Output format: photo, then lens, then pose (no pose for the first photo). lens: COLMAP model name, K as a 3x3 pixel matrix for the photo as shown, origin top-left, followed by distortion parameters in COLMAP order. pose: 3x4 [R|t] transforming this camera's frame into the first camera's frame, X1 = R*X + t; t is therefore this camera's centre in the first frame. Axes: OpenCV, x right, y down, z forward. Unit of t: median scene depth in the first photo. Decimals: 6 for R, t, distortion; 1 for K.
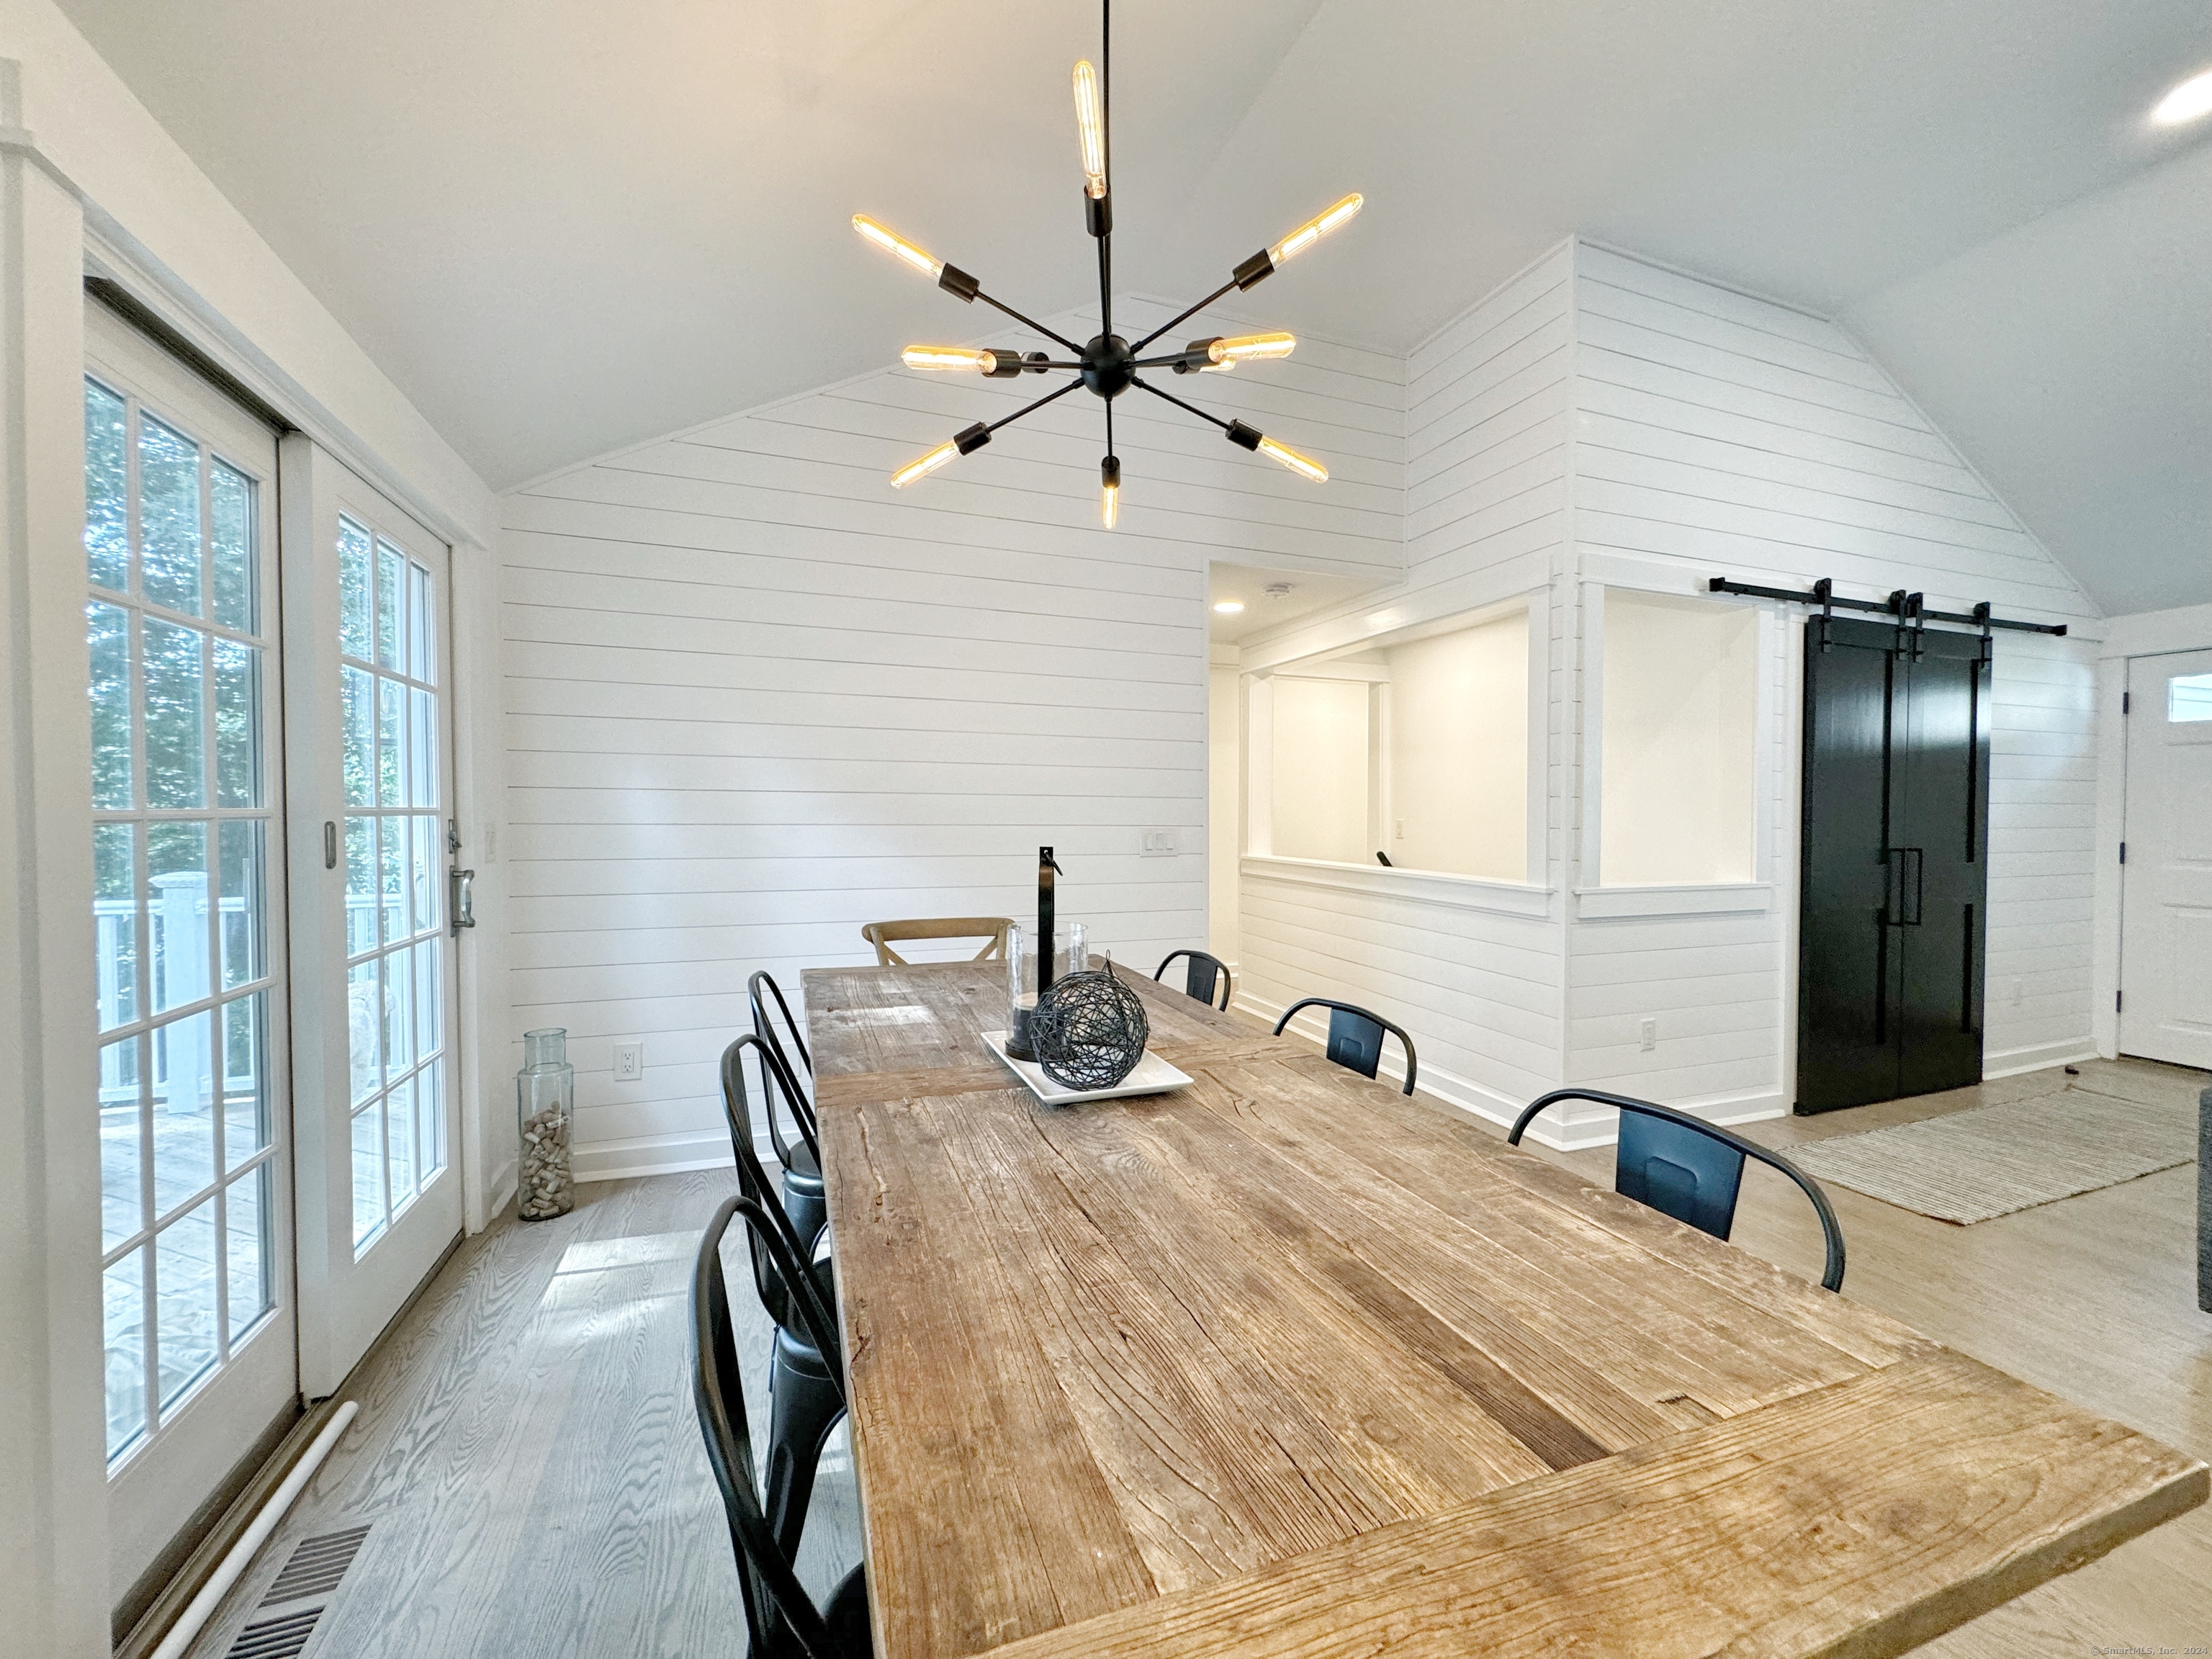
lens RADIAL K [[877.2, 0, 1106.0], [0, 877.2, 829.5], [0, 0, 1]] dist [-0.002194, 0.000139]
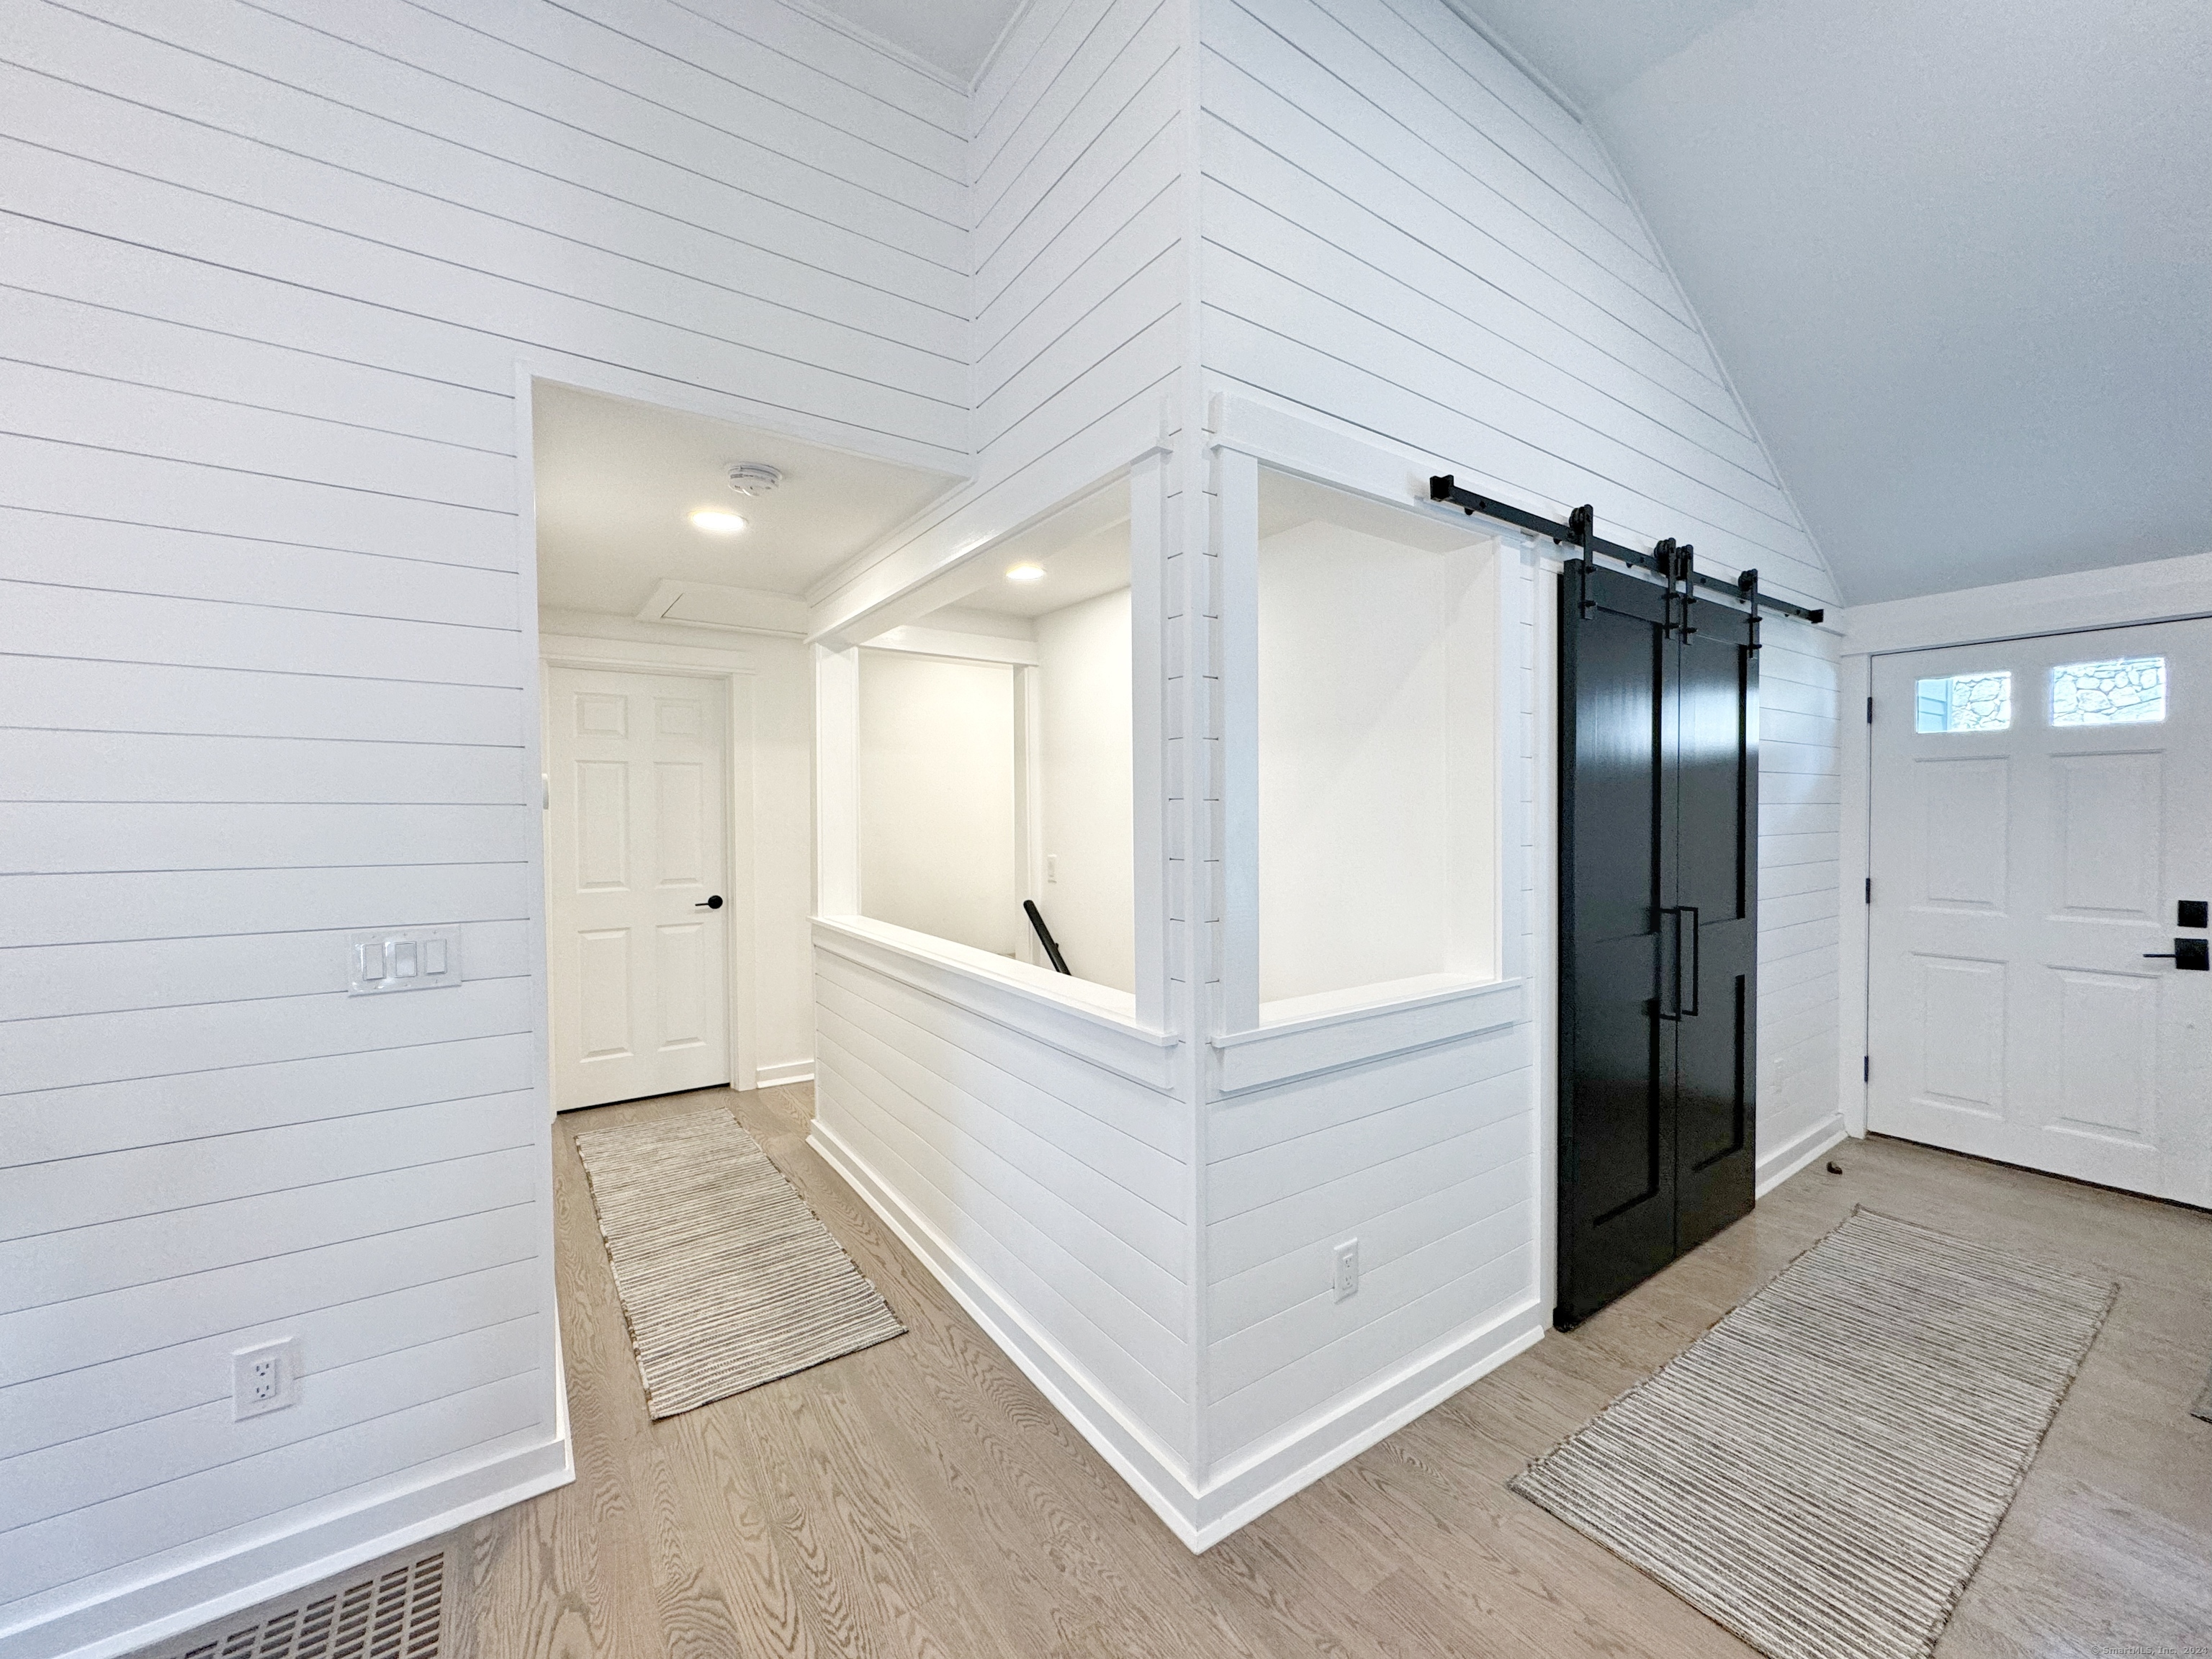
lens RADIAL K [[886.3, 0, 1105.1], [0, 886.3, 832.7], [0, 0, 1]] dist [-0.002988, 0.000348]
pose [[0.967655, -0.014585, 0.251854, 0.339396], [0.014365, 0.999893, 0.002712, -0.055549], [-0.251867, 0.000993, 0.967761, 0.501978]]
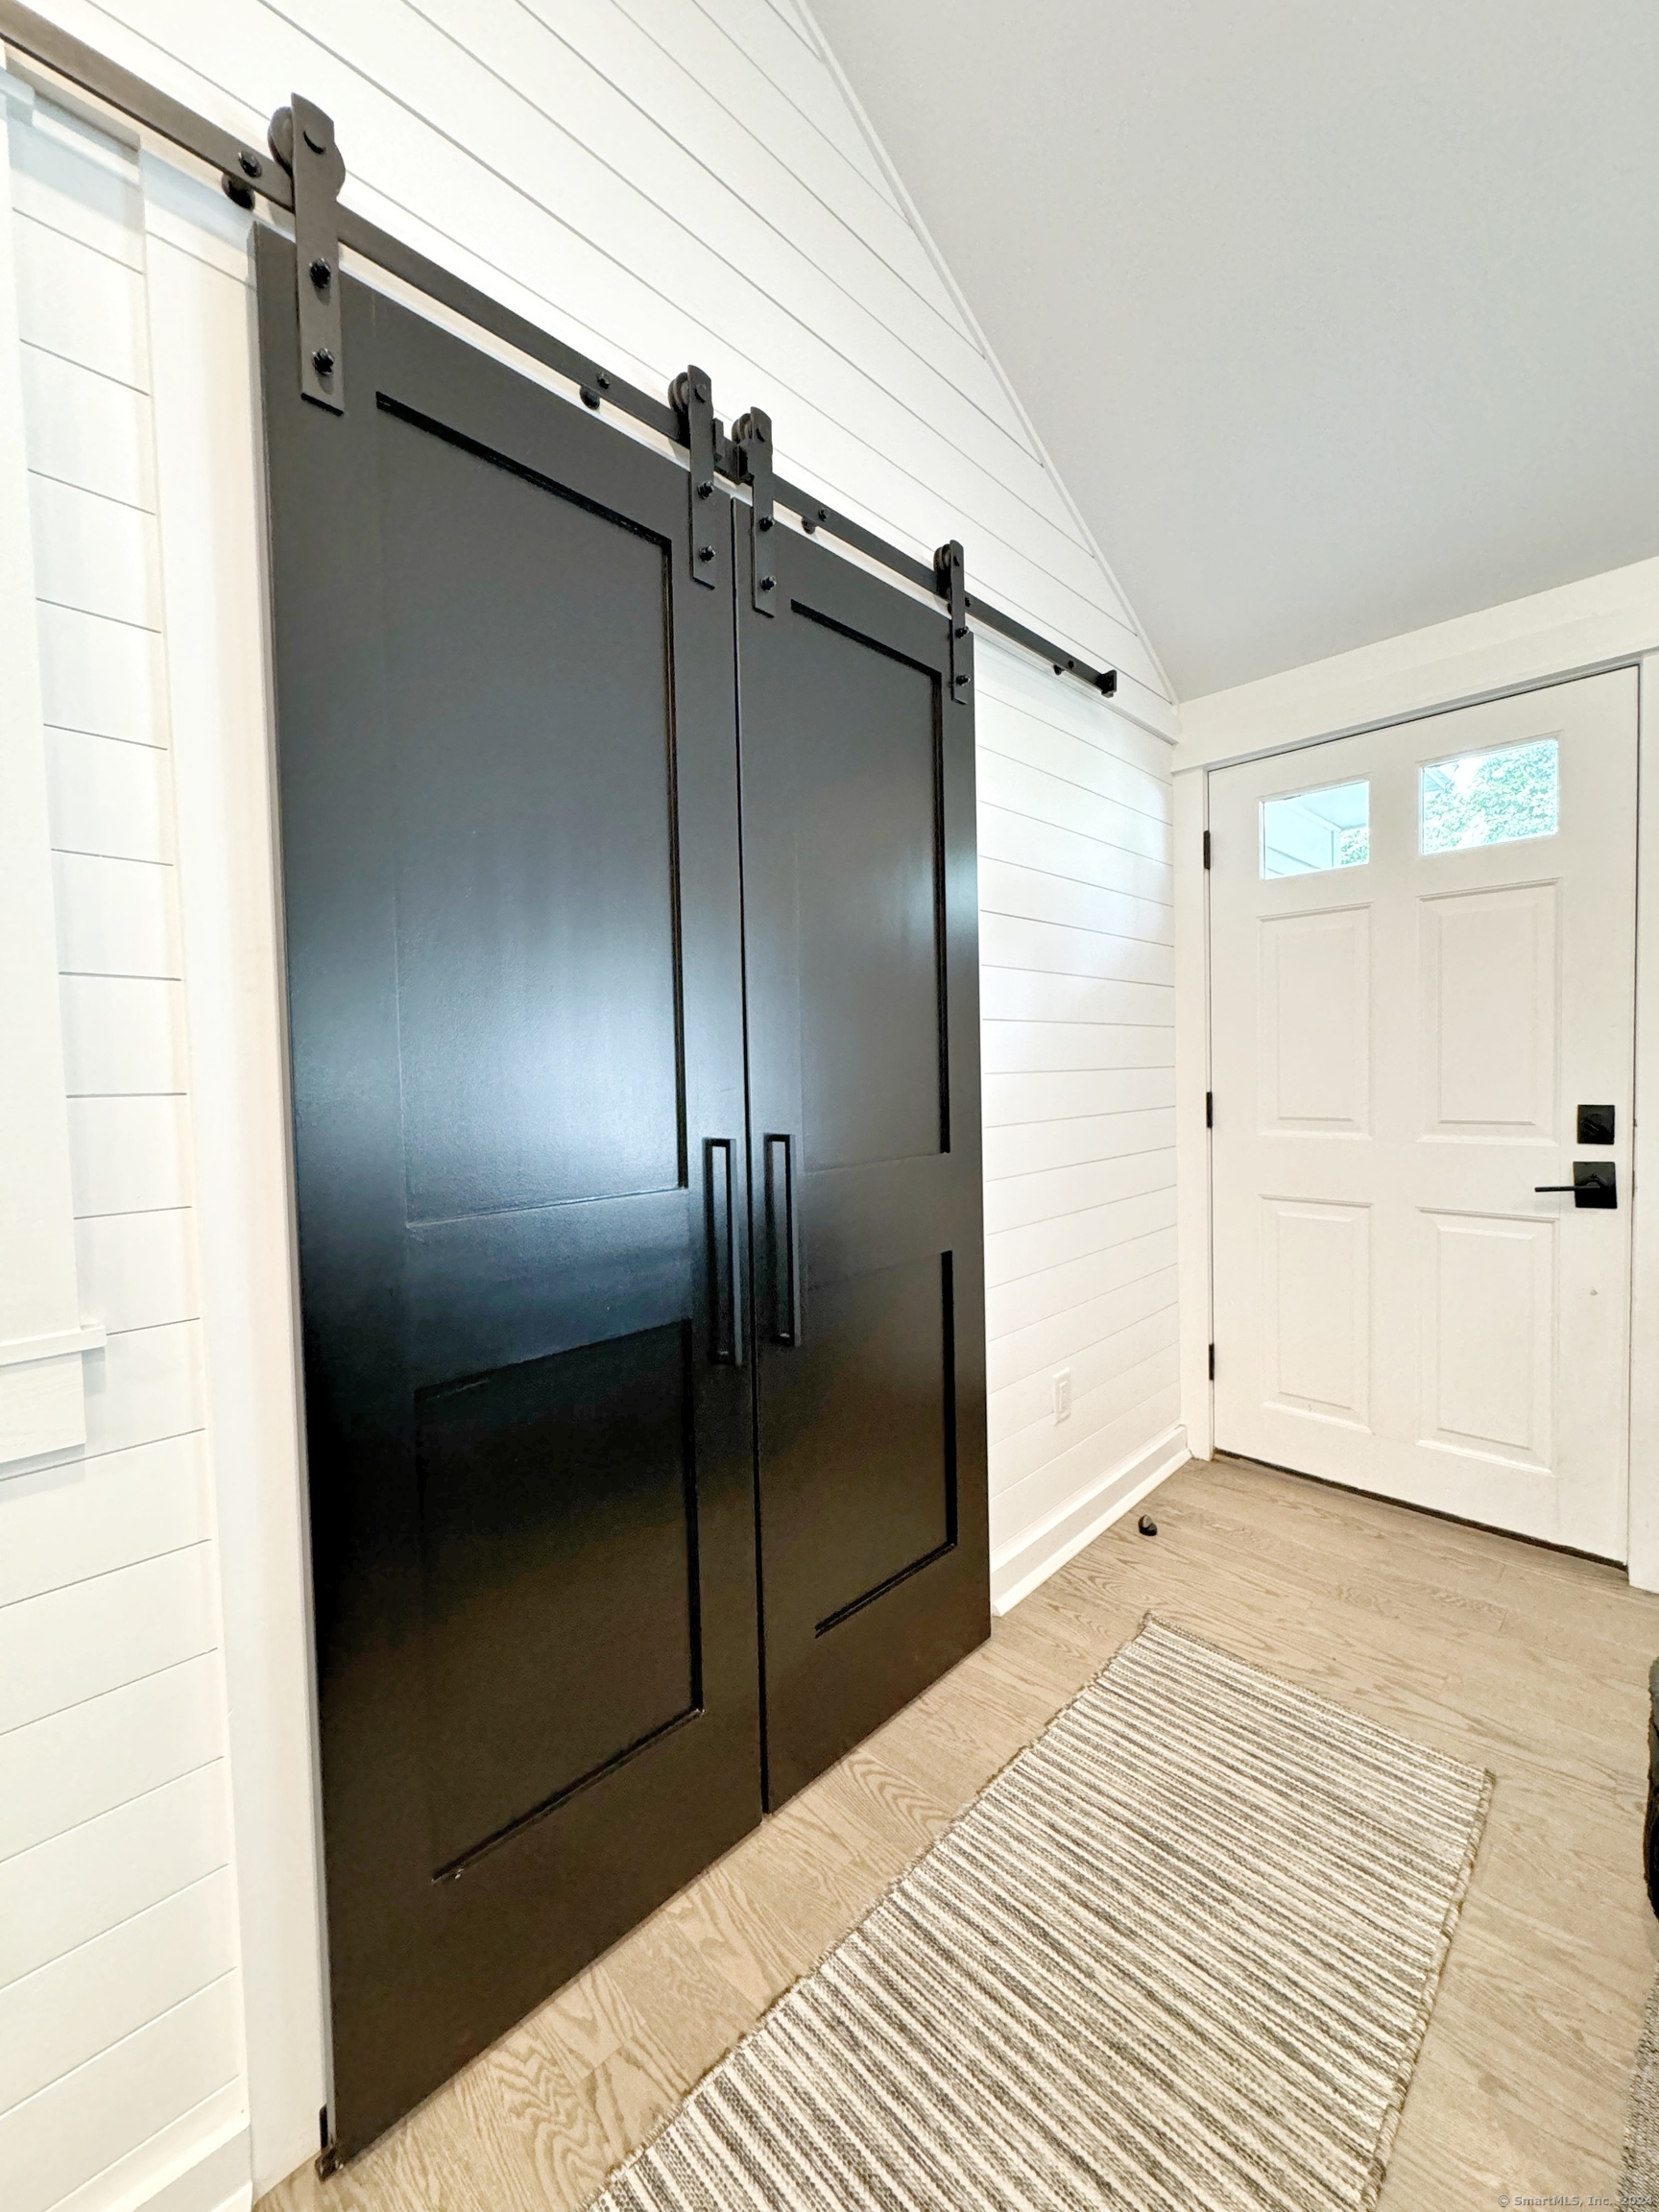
lens RADIAL K [[886.3, 0, 829.5], [0, 886.3, 1106.0], [0, 0, 1]] dist [-0.002988, 0.000348]
pose [[0.906074, -0.040153, 0.421209, 0.932175], [0.033751, 0.999174, 0.022645, 0.003708], [-0.421770, -0.006302, 0.906681, 0.777670]]
